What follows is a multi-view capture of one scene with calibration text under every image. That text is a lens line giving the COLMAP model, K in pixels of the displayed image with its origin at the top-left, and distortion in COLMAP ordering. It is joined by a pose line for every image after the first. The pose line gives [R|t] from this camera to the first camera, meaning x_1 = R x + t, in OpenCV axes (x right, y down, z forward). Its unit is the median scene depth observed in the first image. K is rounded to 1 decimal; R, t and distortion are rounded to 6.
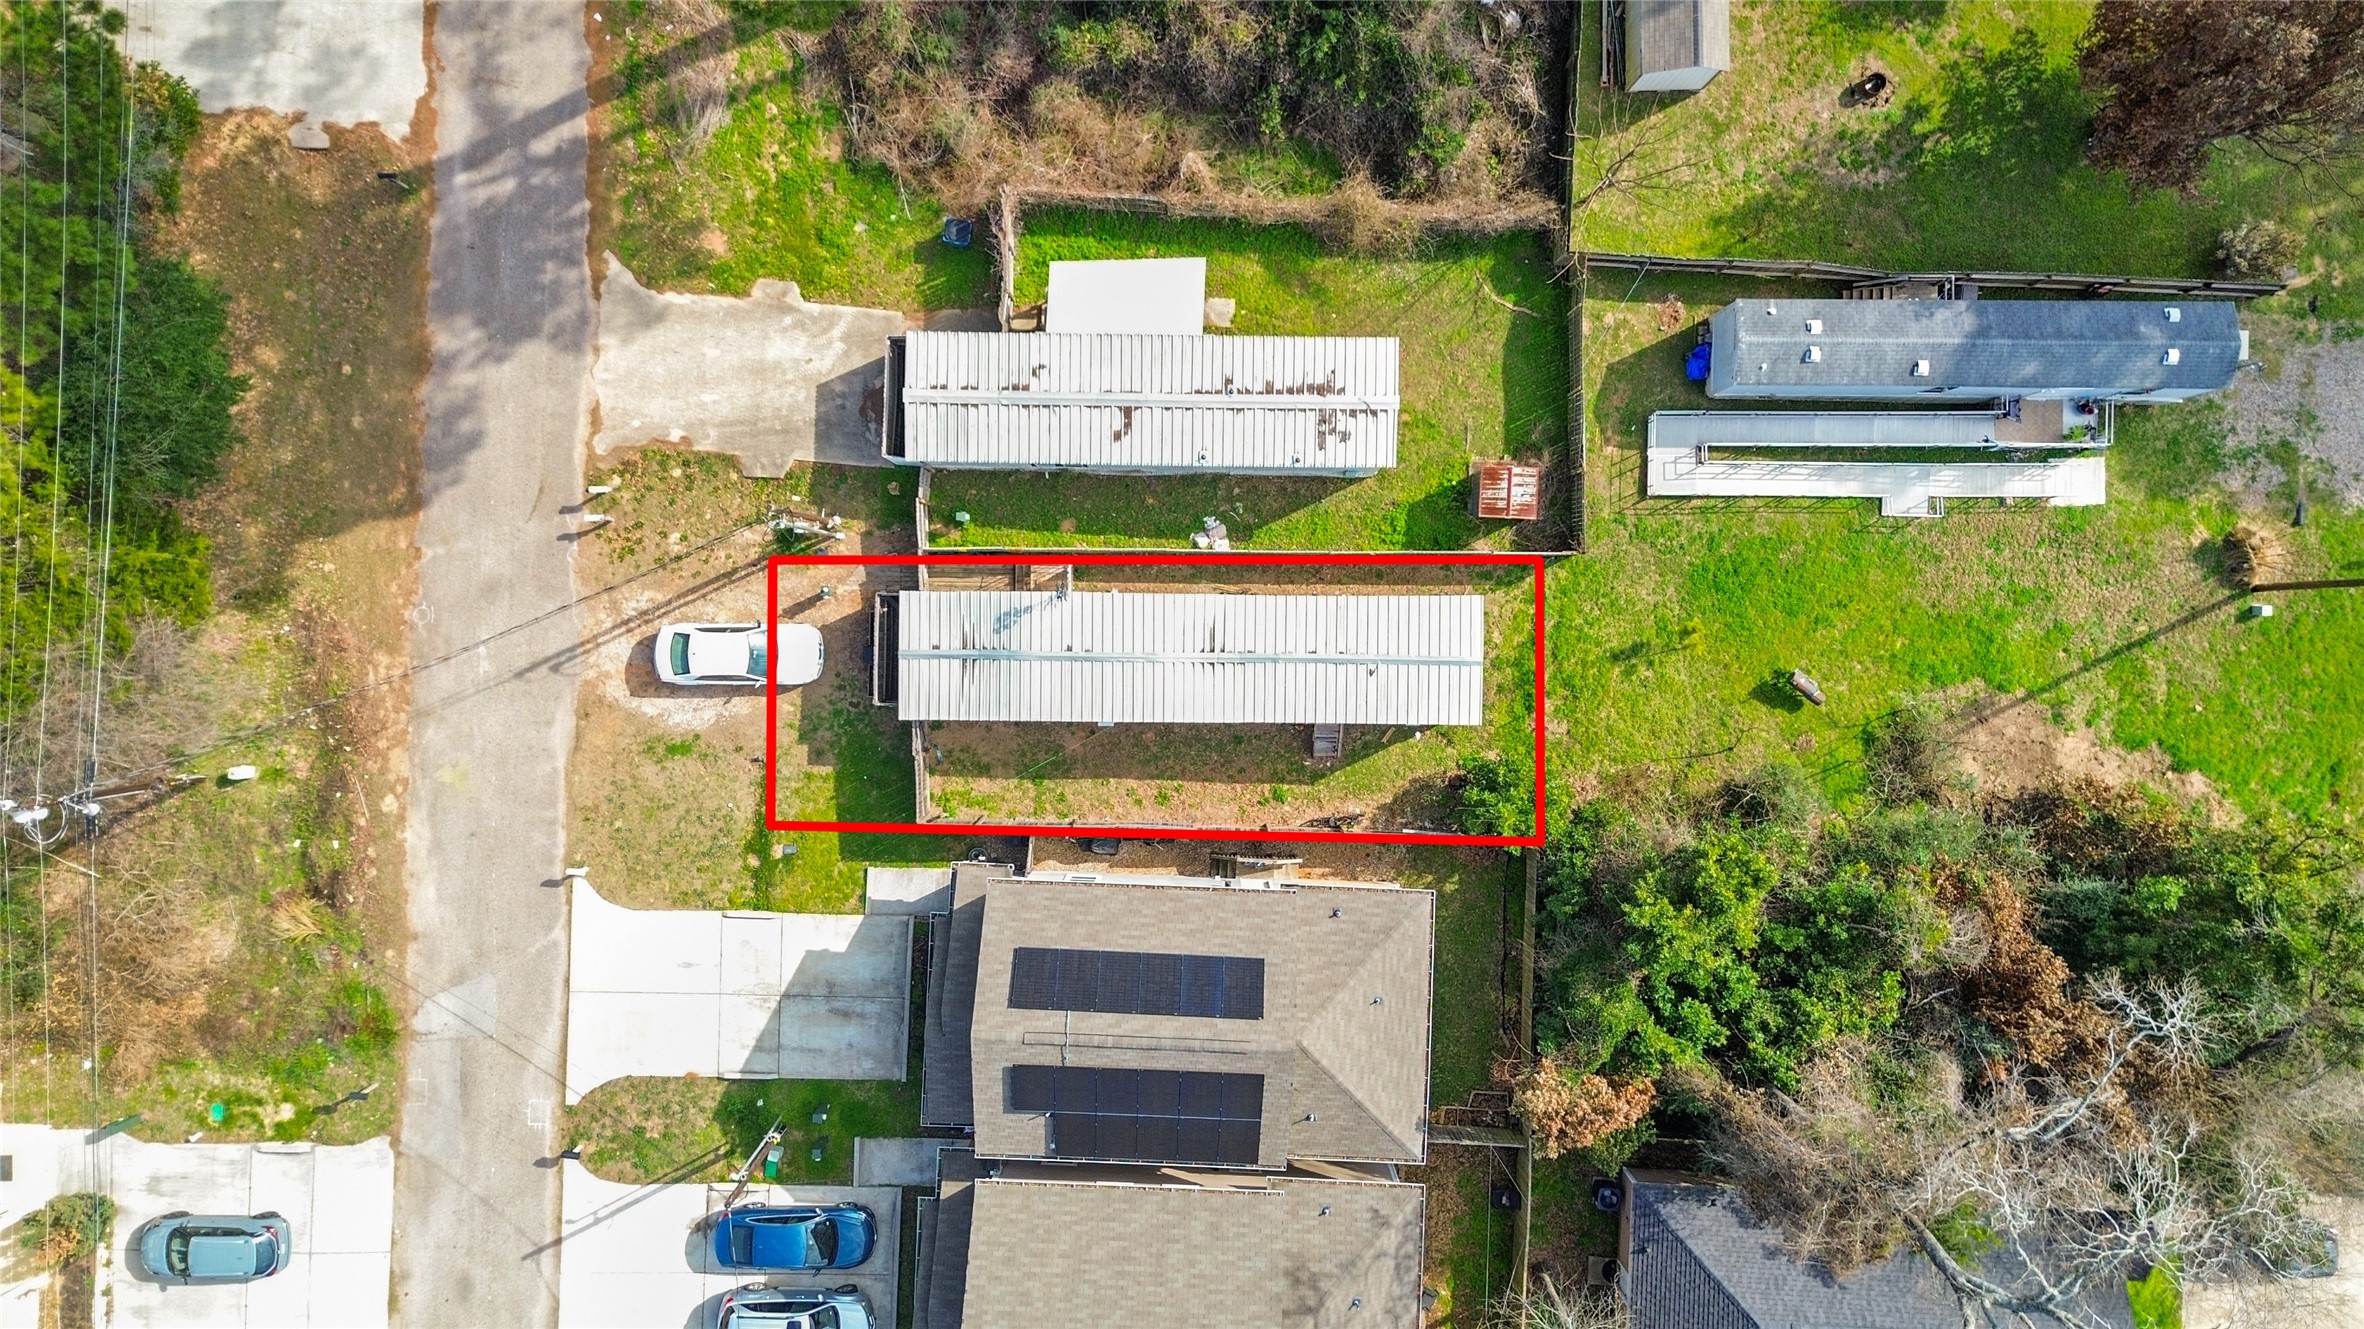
lens RADIAL K [[1697.5, 0, 1188.9], [0, 1697.5, 658.5], [0, 0, 1]] dist [0.039161, -0.026575]
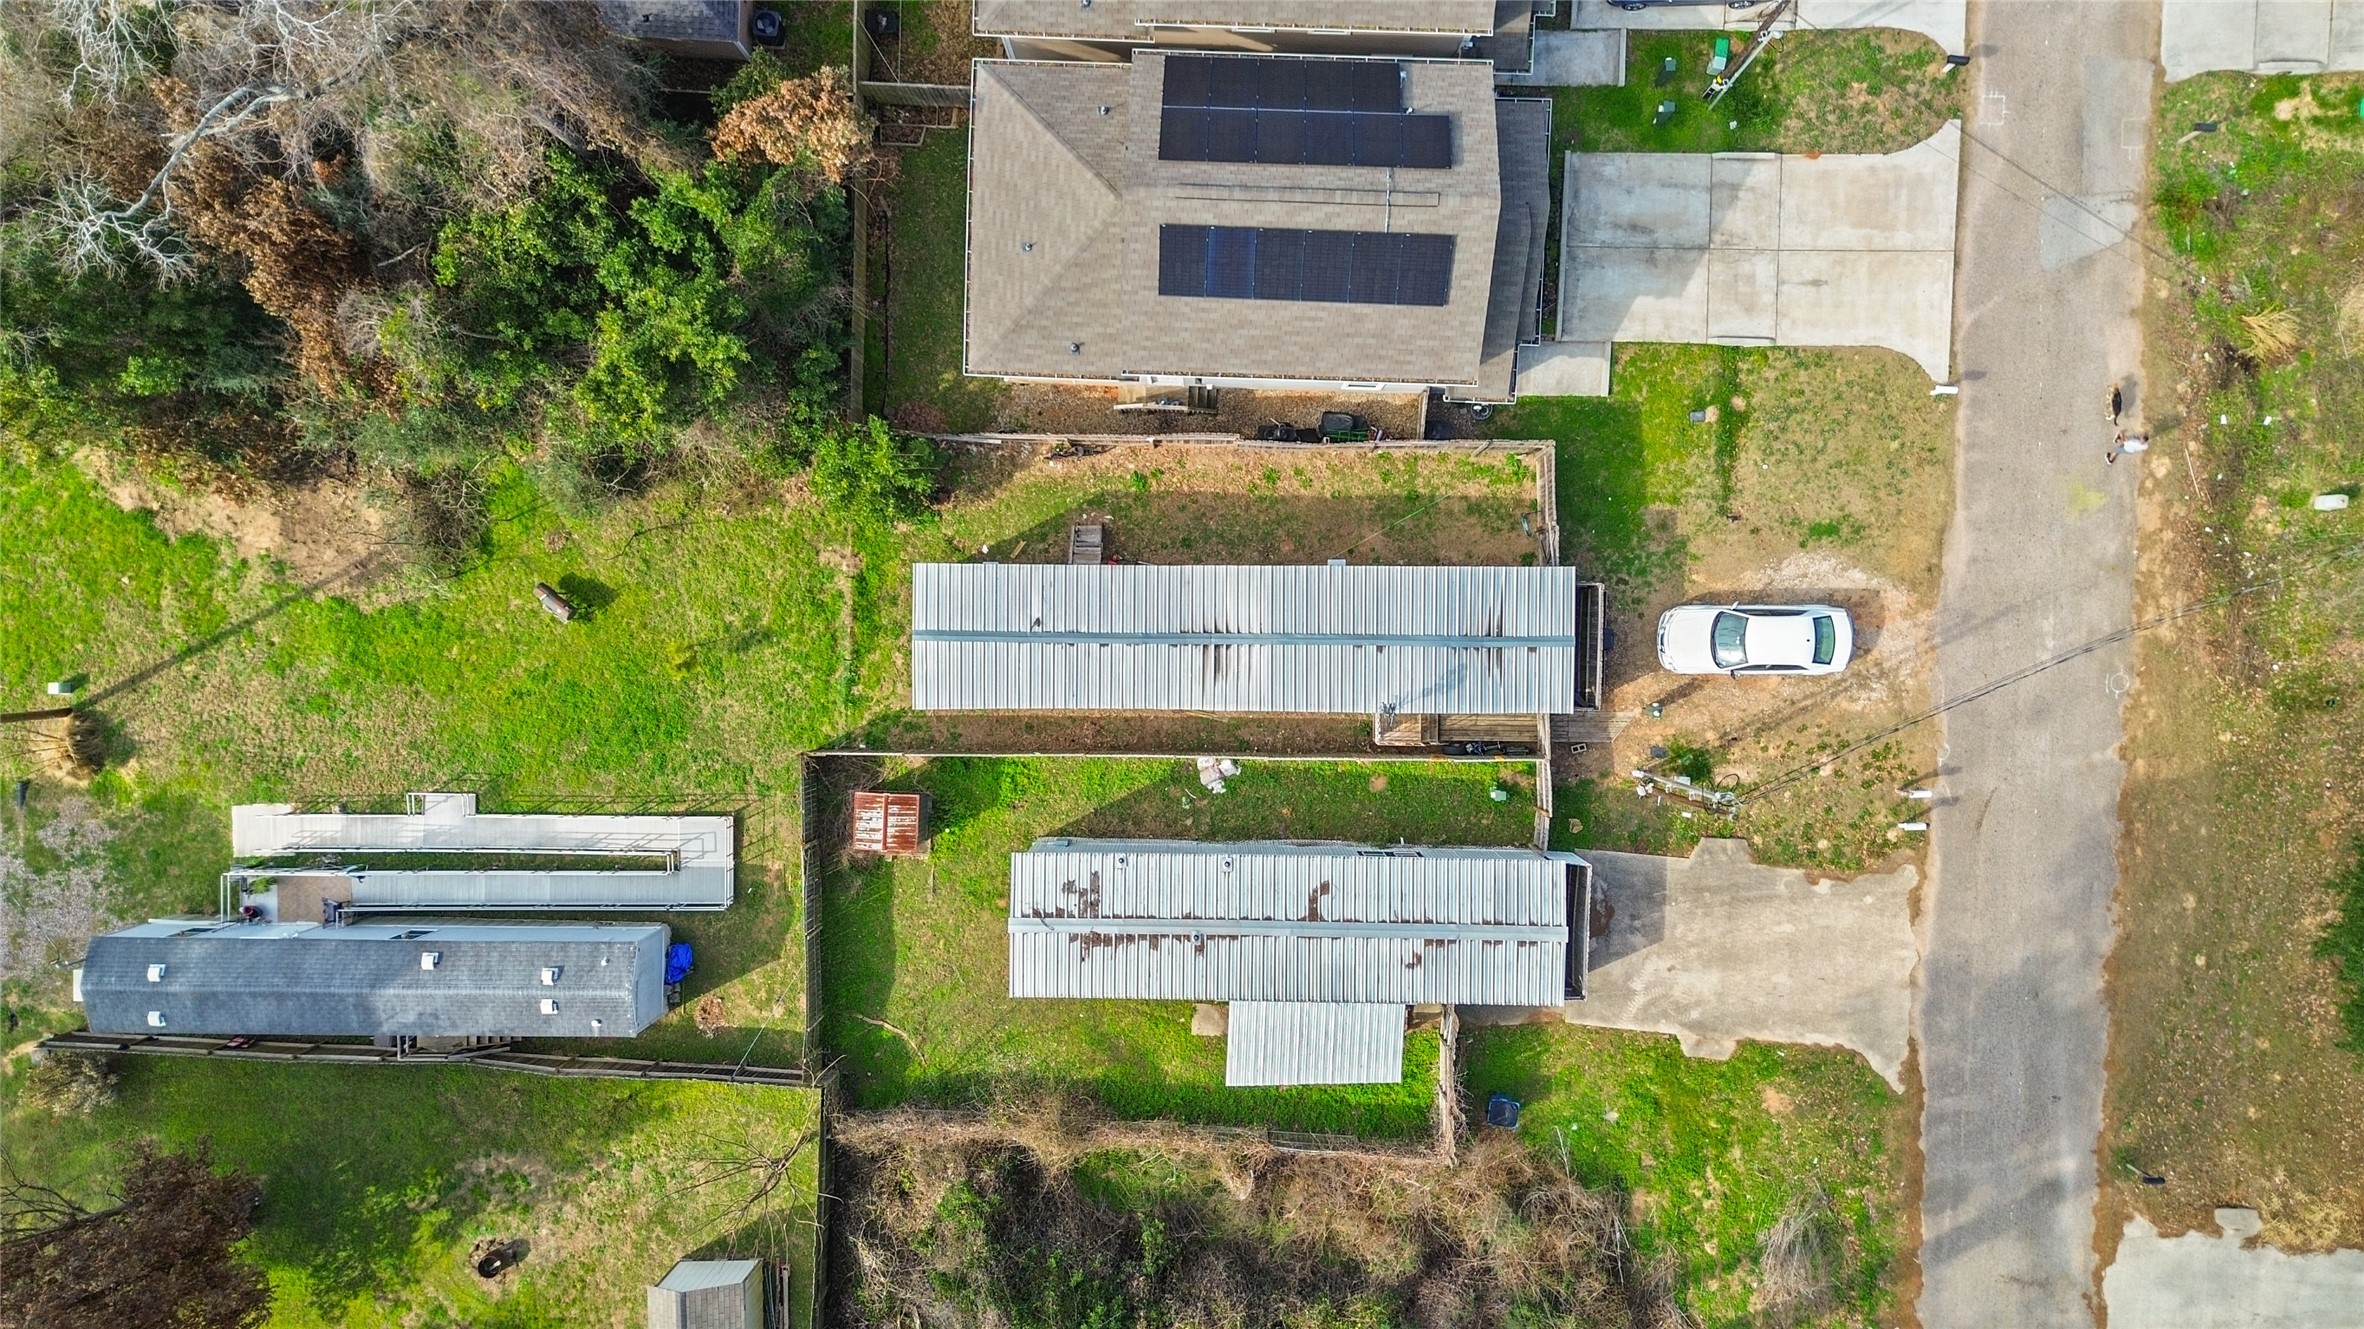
lens RADIAL K [[1697.5, 0, 1188.7], [0, 1697.5, 660.0], [0, 0, 1]] dist [0.039161, -0.026575]
pose [[-0.999809, 0.002205, 0.019409, 0.011189], [-0.002921, -0.999315, -0.036899, 0.020090], [0.019314, -0.036949, 0.999130, 0.112487]]
